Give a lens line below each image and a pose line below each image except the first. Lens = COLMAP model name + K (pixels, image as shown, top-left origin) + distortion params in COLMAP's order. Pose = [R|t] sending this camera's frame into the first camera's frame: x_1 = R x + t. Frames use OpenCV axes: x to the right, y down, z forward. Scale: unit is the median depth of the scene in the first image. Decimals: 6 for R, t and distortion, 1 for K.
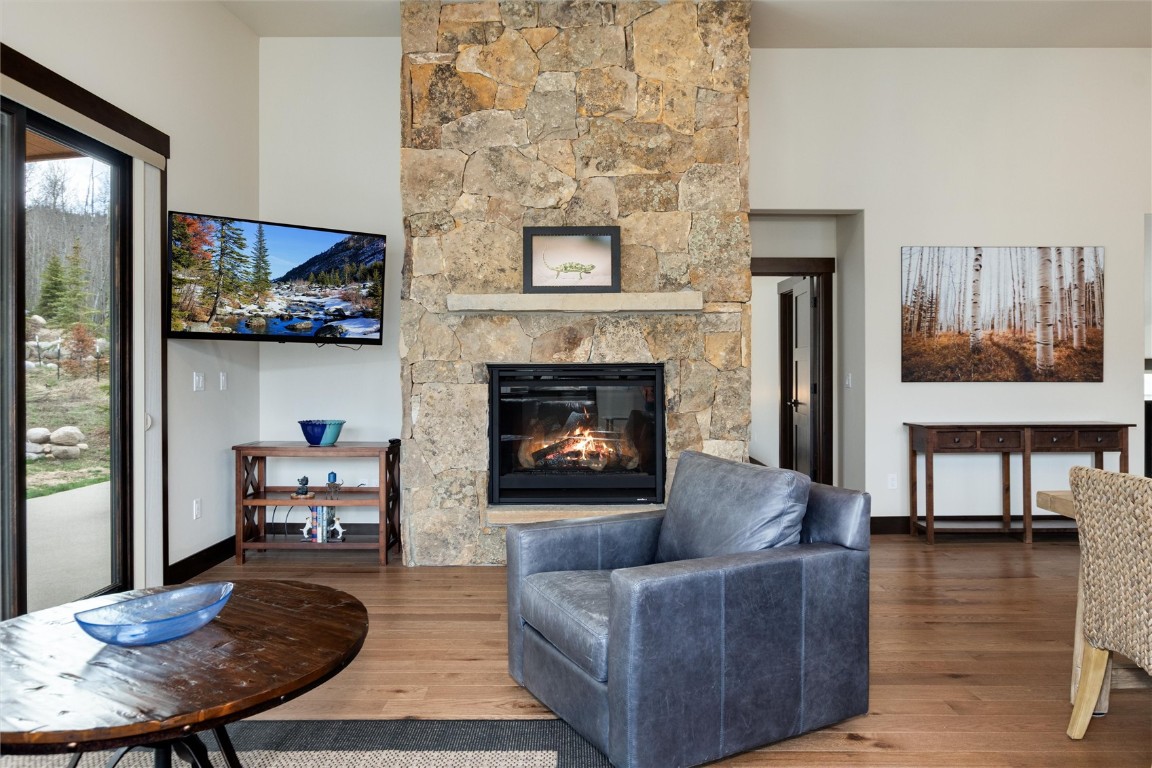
lens RADIAL K [[791.6, 0, 599.6], [0, 791.6, 372.5], [0, 0, 1]] dist [-0.016368, 0.002856]
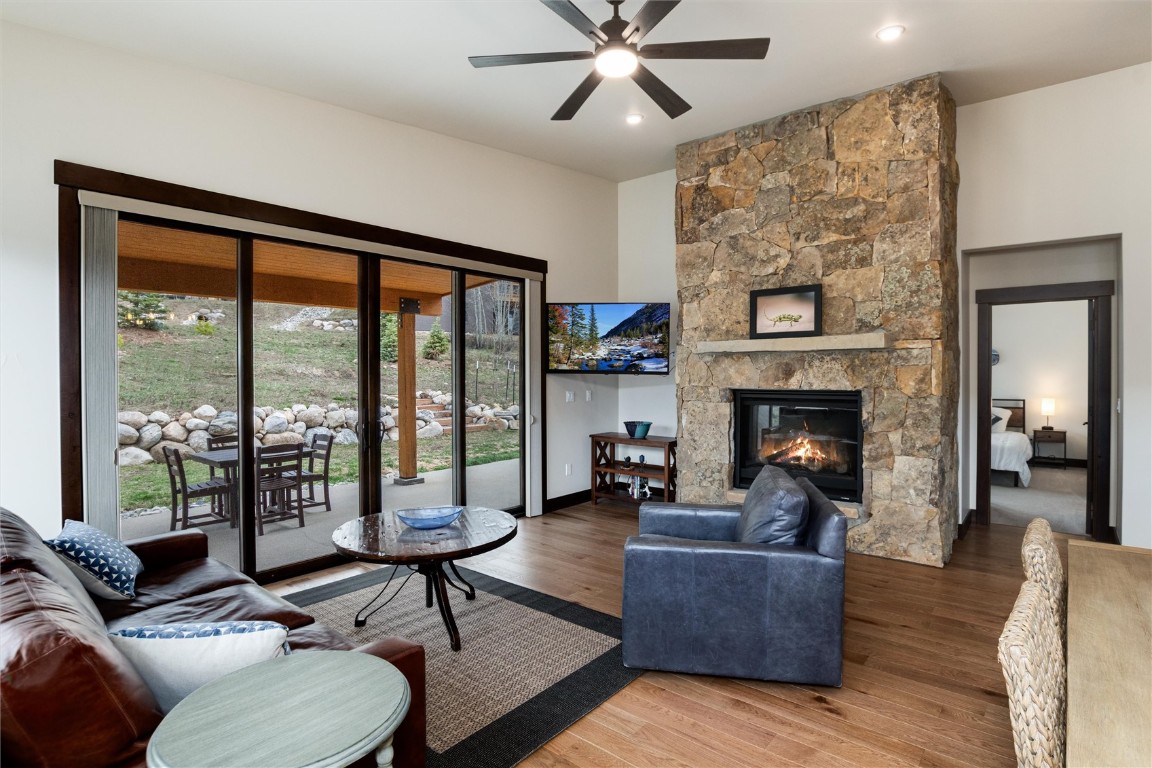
lens RADIAL K [[612.1, 0, 579.7], [0, 612.1, 376.7], [0, 0, 1]] dist [-0.031912, 0.000842]
pose [[0.751705, 0.006123, -0.659471, 0.380124], [0.001484, 0.999939, 0.010975, -0.045079], [0.659497, -0.009228, 0.751650, -0.002303]]
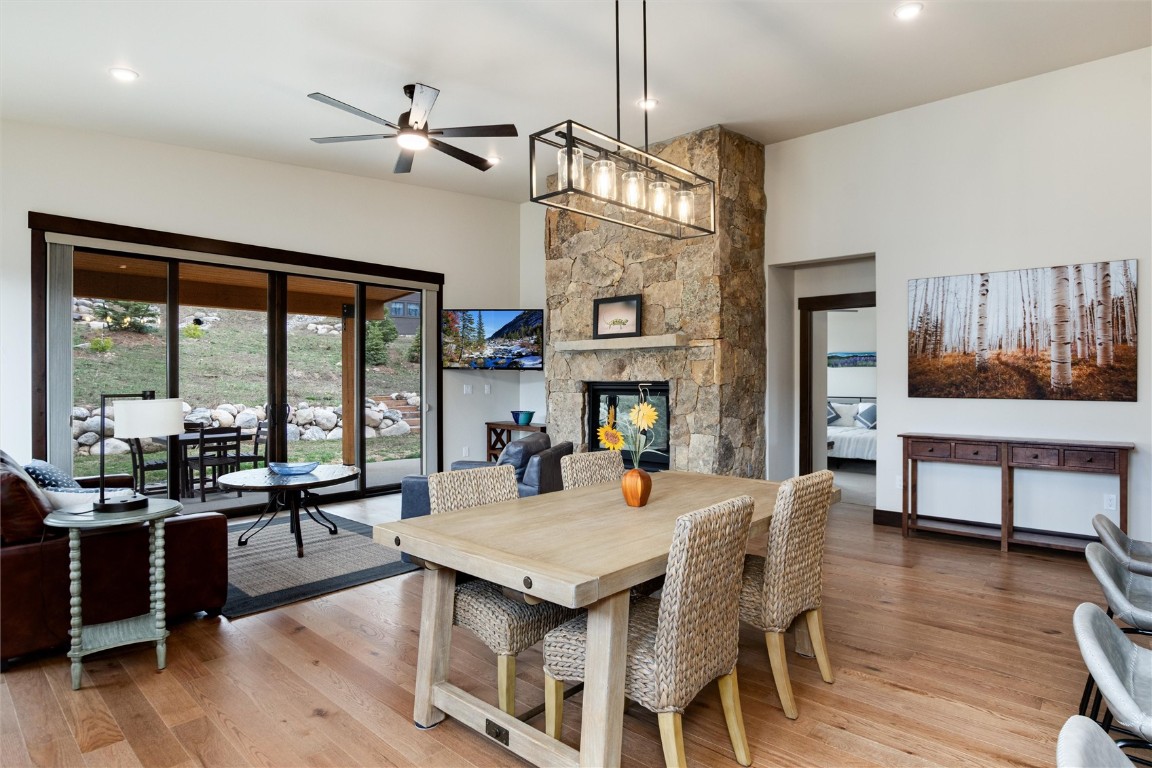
lens RADIAL K [[663.8, 0, 587.9], [0, 663.8, 378.7], [0, 0, 1]] dist [-0.029363, 0.001293]
pose [[0.726695, 0.002465, -0.686956, 0.846307], [-0.002110, 0.999997, 0.001356, -0.018317], [0.686957, 0.000464, 0.726698, -0.027180]]
